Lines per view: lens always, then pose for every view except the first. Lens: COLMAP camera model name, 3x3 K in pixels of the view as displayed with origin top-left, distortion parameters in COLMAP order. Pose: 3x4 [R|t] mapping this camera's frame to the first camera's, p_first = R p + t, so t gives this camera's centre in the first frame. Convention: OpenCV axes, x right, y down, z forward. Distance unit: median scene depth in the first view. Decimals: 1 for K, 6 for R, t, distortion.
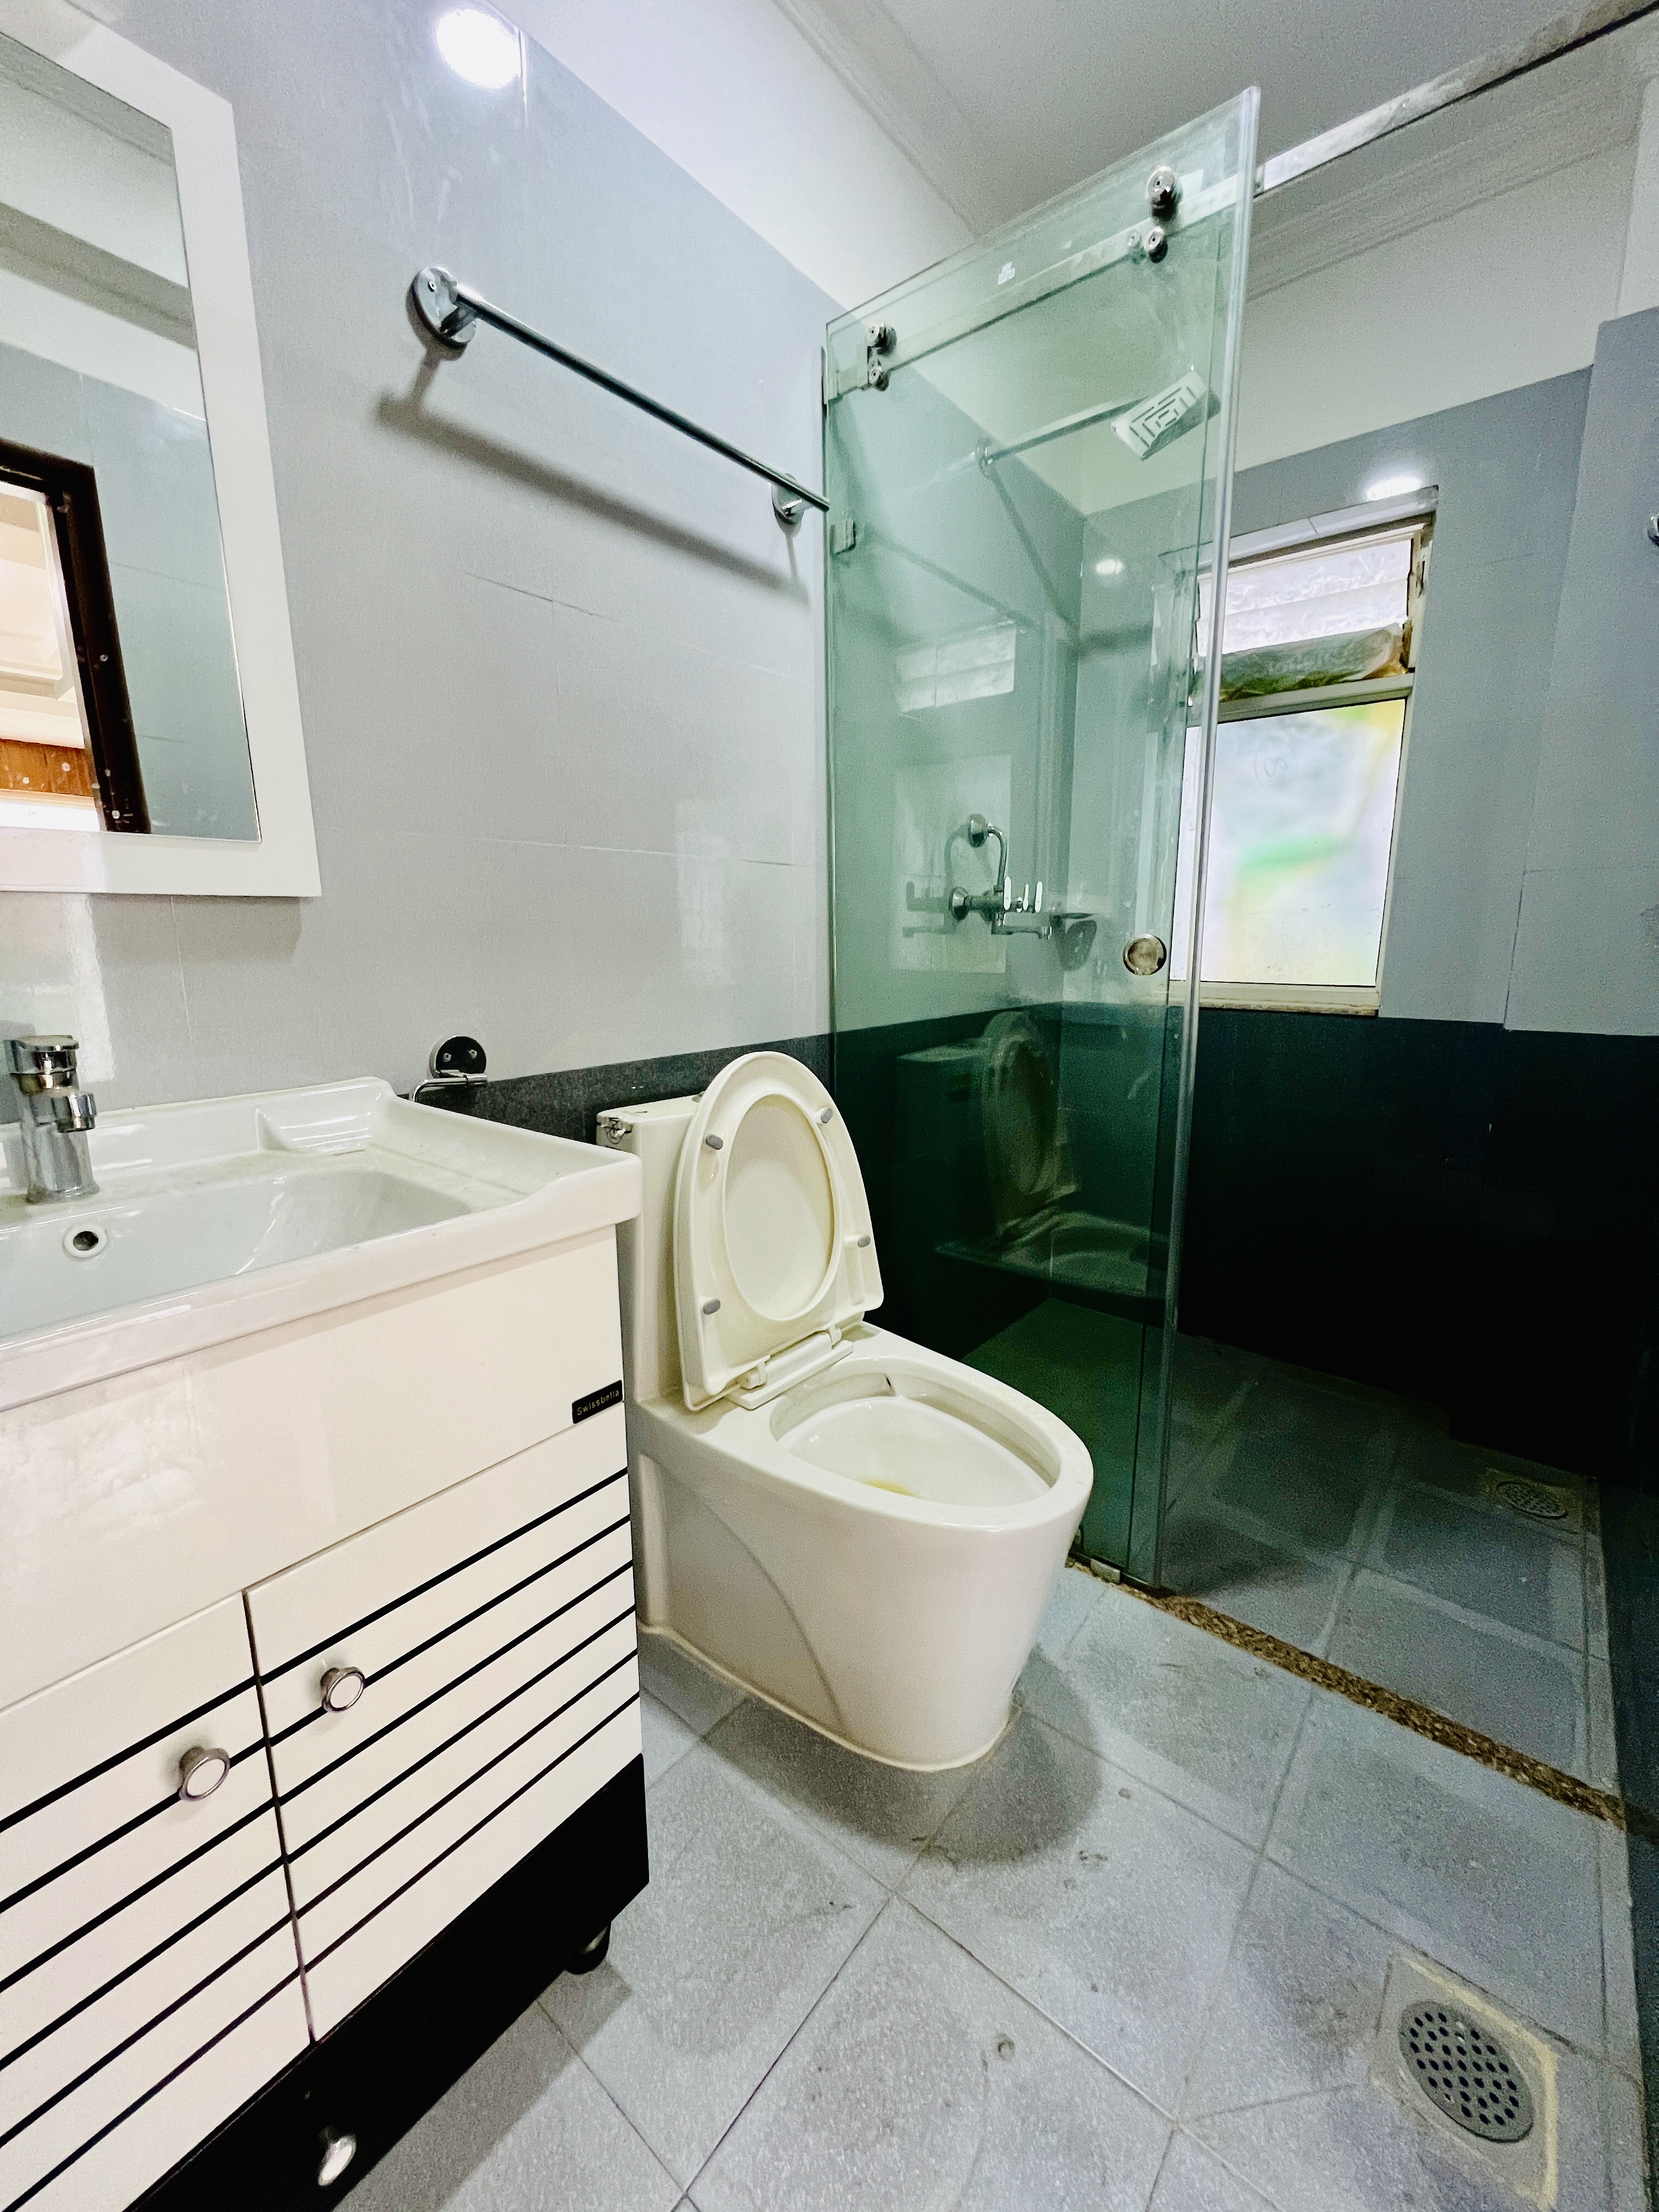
lens RADIAL K [[885.7, 0, 829.9], [0, 885.7, 1101.9], [0, 0, 1]] dist [0.000764, 0.000378]
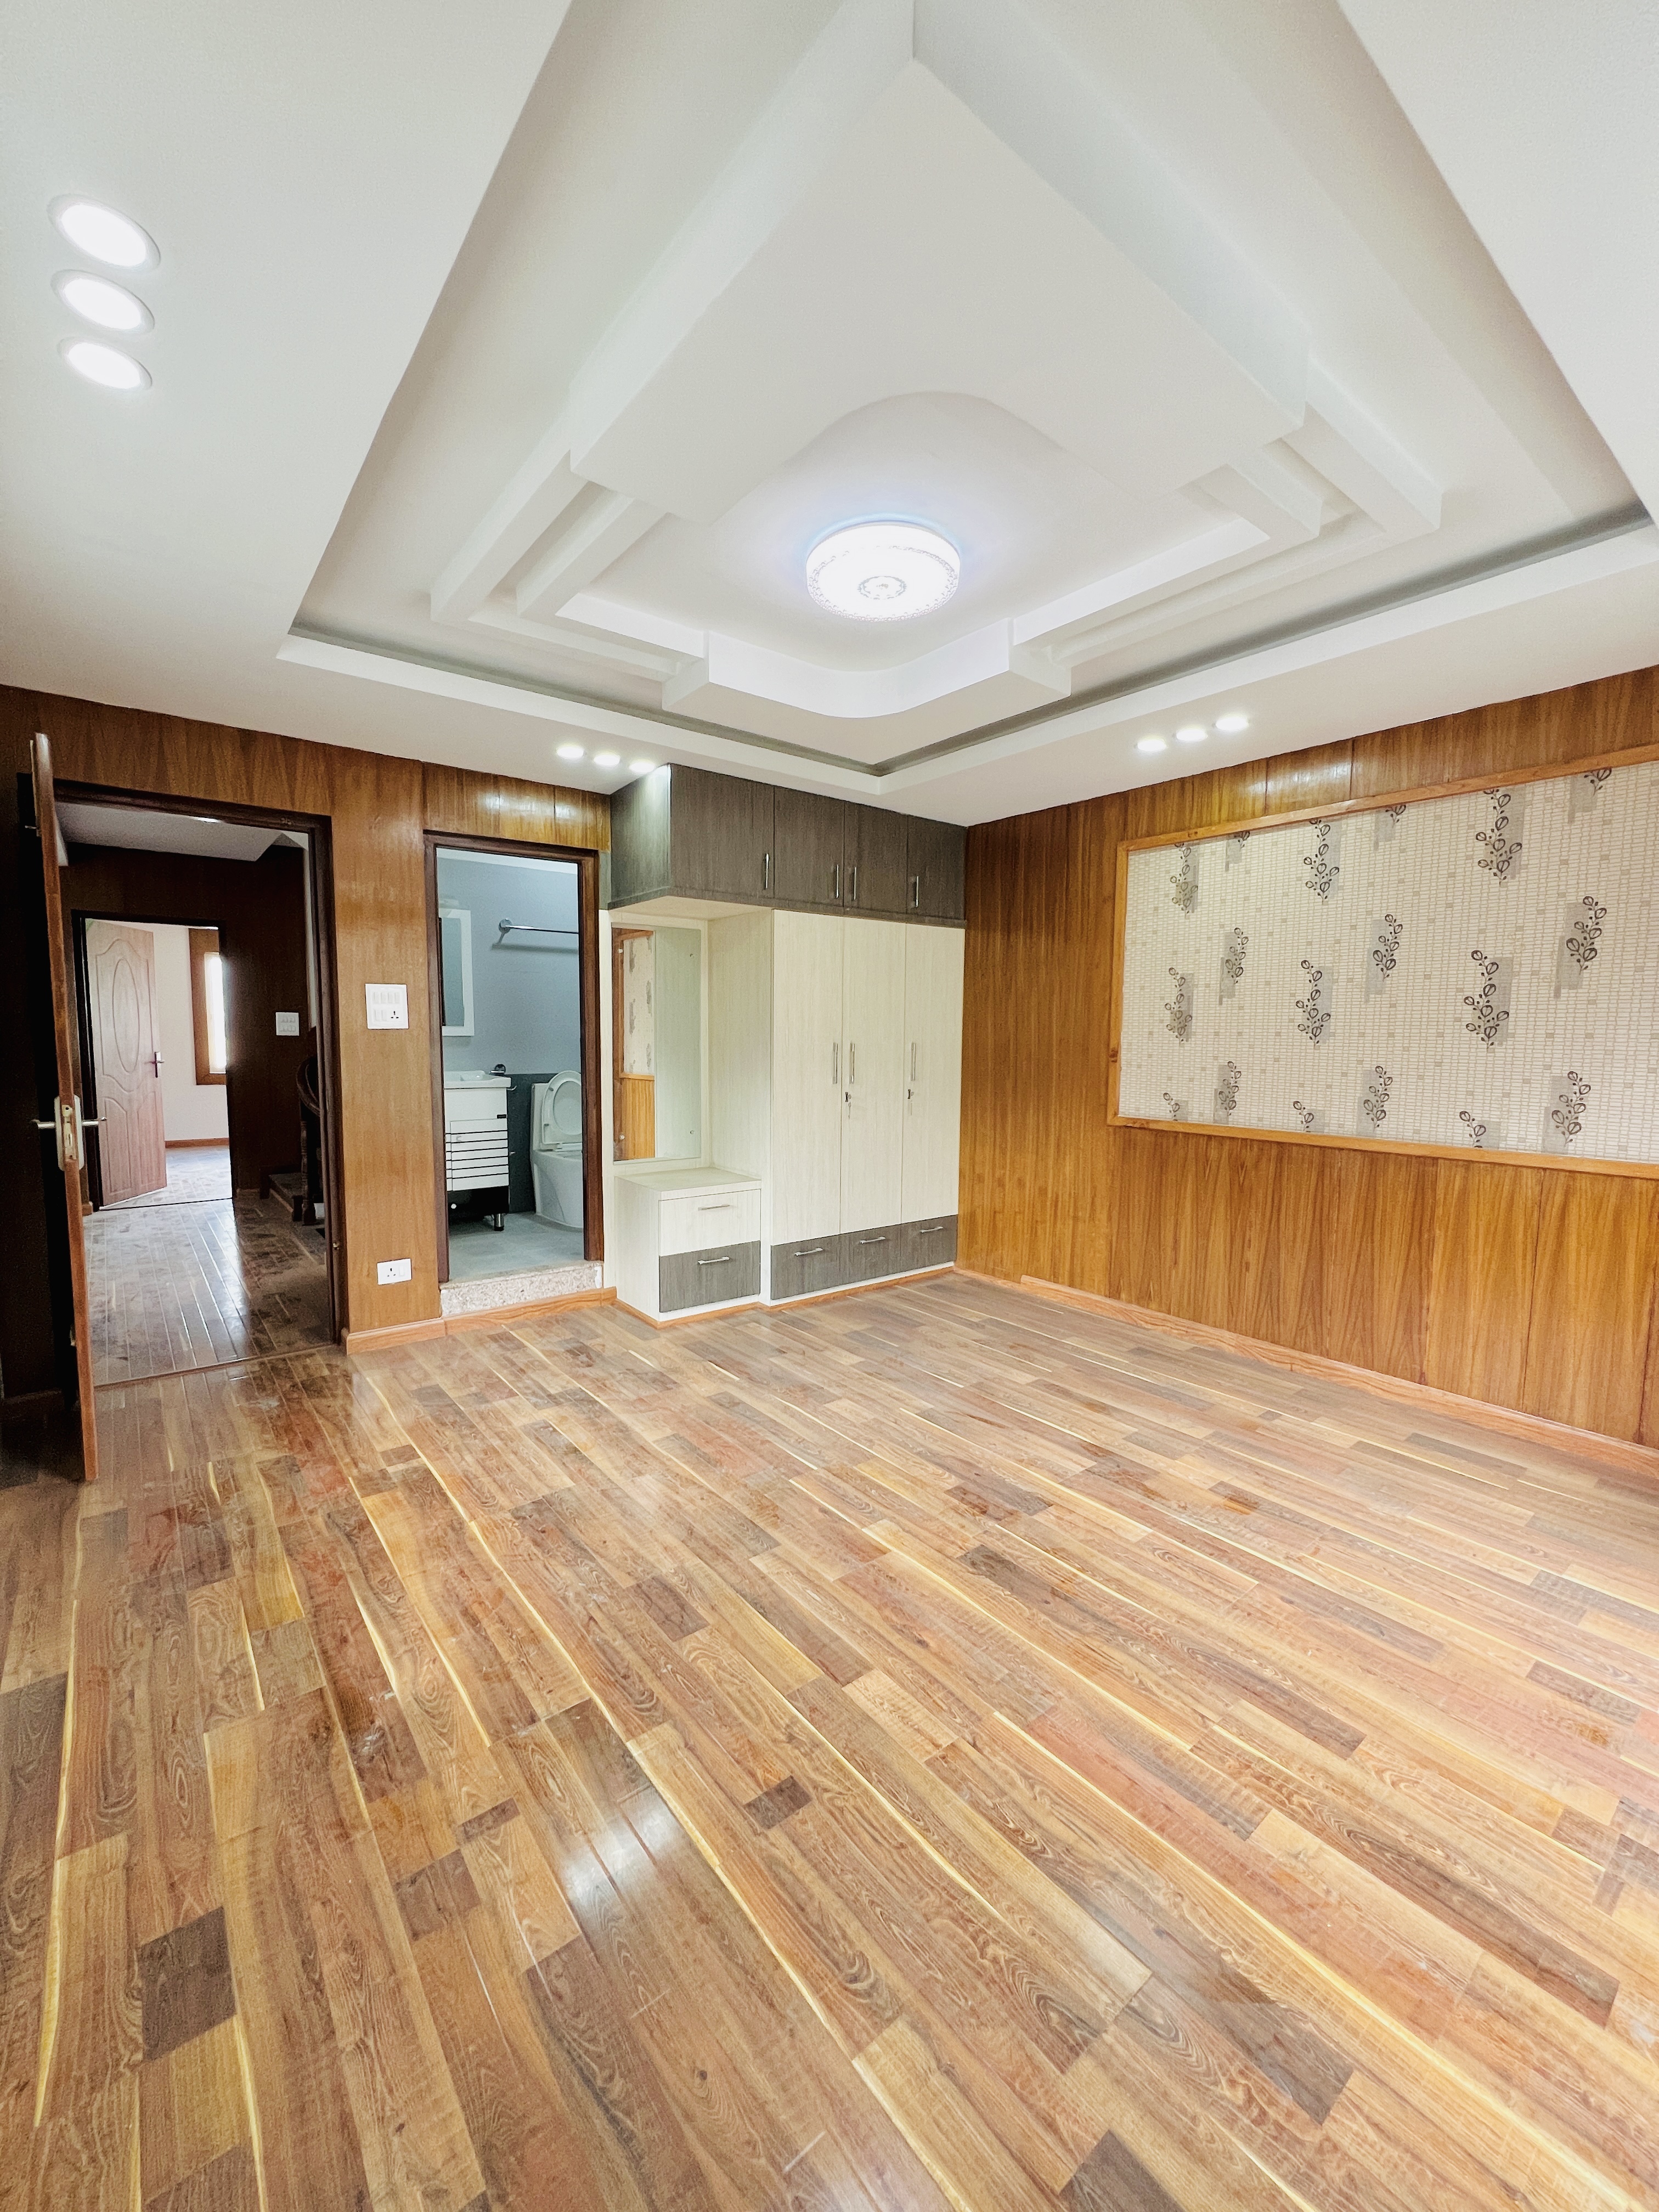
lens RADIAL K [[885.7, 0, 827.9], [0, 885.7, 1105.5], [0, 0, 1]] dist [0.000764, 0.000378]
pose [[0.976646, 0.026537, -0.213208, 2.805507], [-0.052246, 0.991889, -0.115869, 0.735736], [0.208403, 0.124303, 0.970112, -3.883950]]
